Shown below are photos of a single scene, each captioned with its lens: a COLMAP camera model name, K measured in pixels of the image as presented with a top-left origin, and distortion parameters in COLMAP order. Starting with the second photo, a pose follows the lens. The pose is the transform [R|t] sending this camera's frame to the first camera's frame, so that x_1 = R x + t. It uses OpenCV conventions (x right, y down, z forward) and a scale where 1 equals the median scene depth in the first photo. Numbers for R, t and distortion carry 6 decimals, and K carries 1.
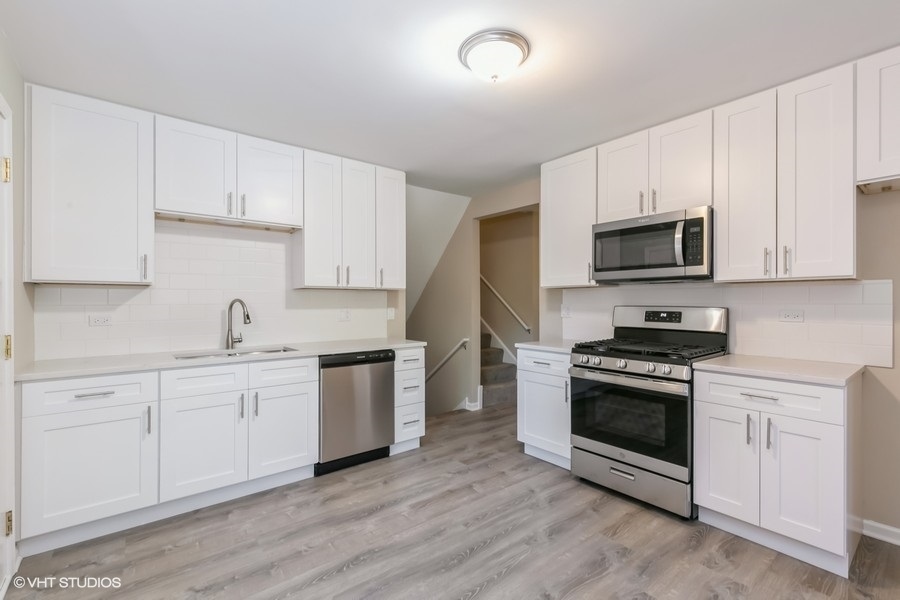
lens RADIAL K [[405.9, 0, 446.8], [0, 405.9, 300.2], [0, 0, 1]] dist [0.010613, -0.000580]
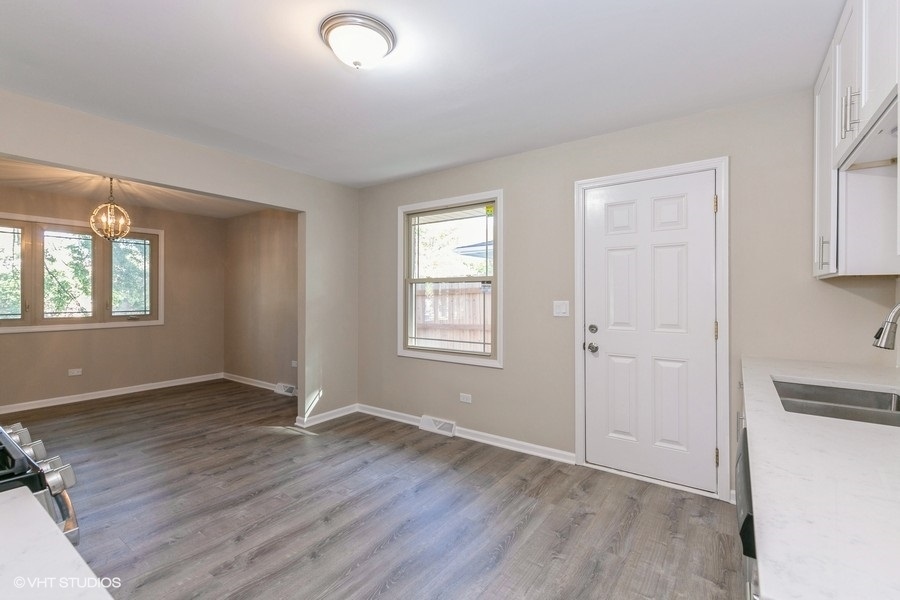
lens RADIAL K [[405.9, 0, 446.3], [0, 405.9, 296.5], [0, 0, 1]] dist [0.010613, -0.000580]
pose [[-0.964027, 0.001360, -0.265802, 0.164361], [0.001773, 0.999998, -0.001314, 0.000603], [0.265799, -0.001738, -0.964027, 1.895662]]
